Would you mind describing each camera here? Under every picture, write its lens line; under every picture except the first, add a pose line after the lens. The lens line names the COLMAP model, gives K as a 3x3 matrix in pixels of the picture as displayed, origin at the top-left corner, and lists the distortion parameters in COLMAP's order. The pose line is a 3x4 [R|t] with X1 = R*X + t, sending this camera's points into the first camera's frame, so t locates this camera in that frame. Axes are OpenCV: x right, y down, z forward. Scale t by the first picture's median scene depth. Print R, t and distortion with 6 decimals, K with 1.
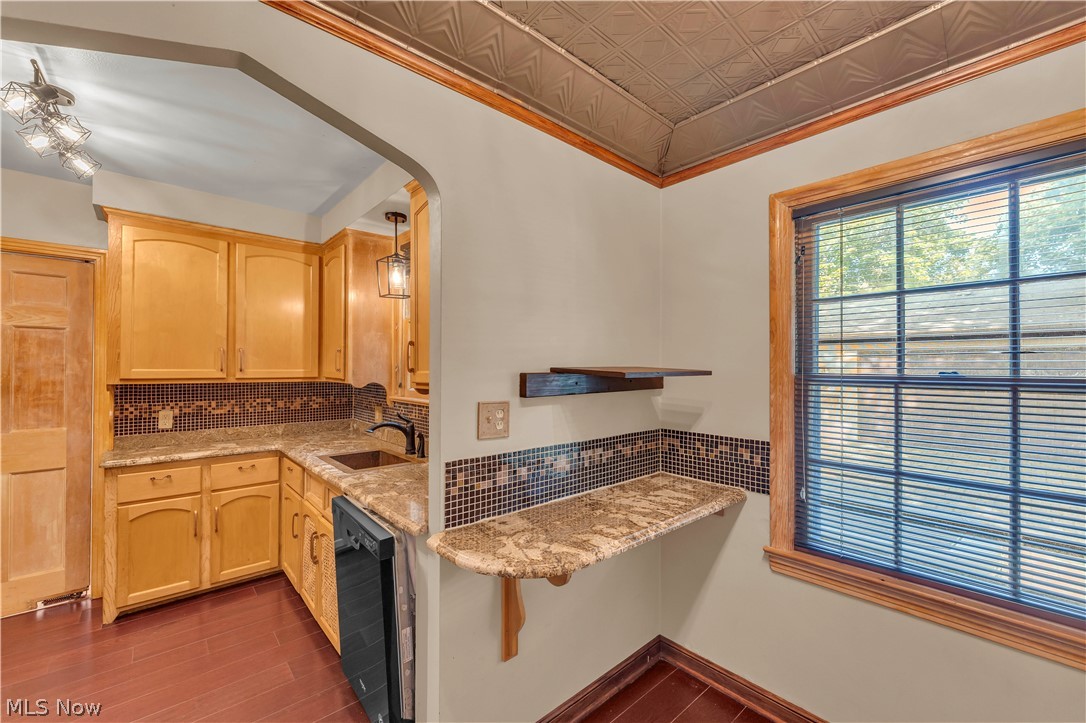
lens RADIAL K [[440.2, 0, 543.1], [0, 440.2, 362.6], [0, 0, 1]] dist [-0.002431, 0.000006]
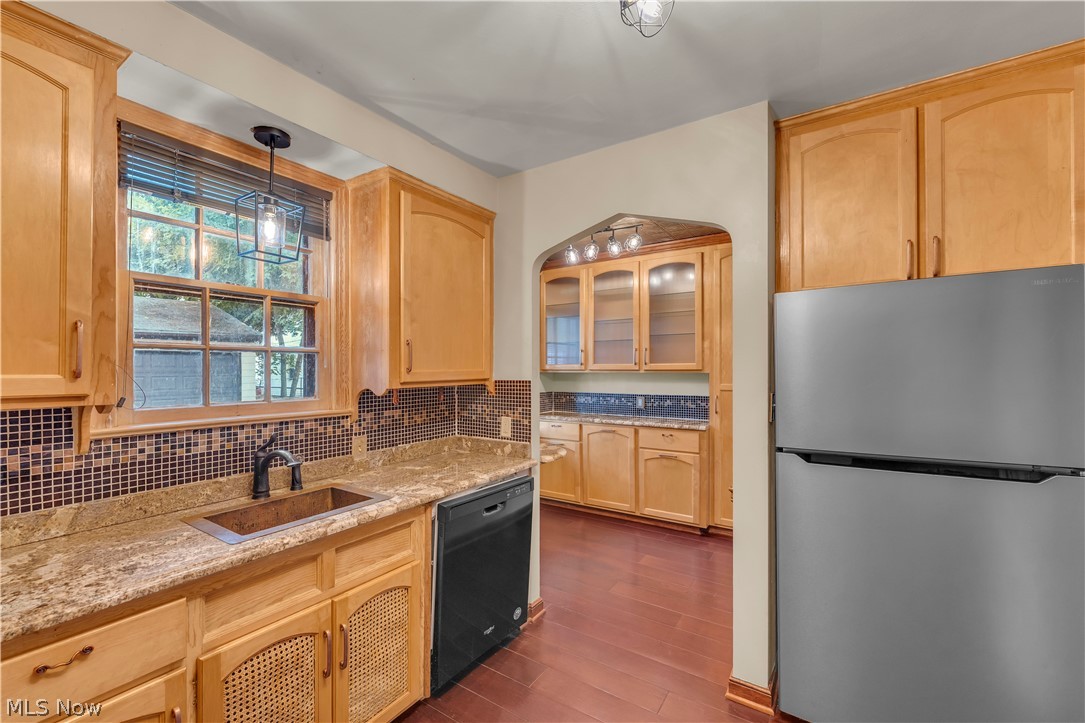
lens RADIAL K [[444.1, 0, 540.2], [0, 444.1, 364.2], [0, 0, 1]] dist [0.013371, -0.000190]
pose [[-0.254137, 0.008161, 0.967134, -1.046583], [-0.008677, 0.999905, -0.010718, 0.010261], [-0.967129, -0.011115, -0.254042, 0.757129]]
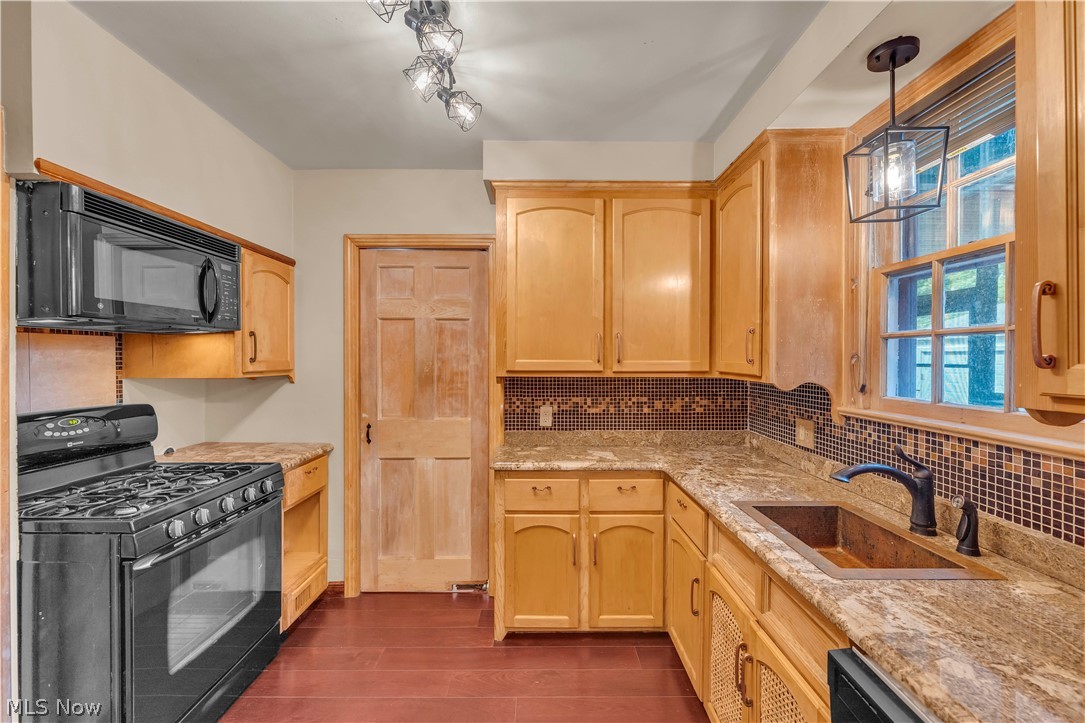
lens RADIAL K [[444.1, 0, 540.2], [0, 444.1, 364.2], [0, 0, 1]] dist [0.013371, -0.000190]
pose [[0.746285, 0.006958, -0.665590, -0.283880], [0.008022, 0.999779, 0.019447, 0.006285], [0.665578, -0.019852, 0.746064, 0.340276]]
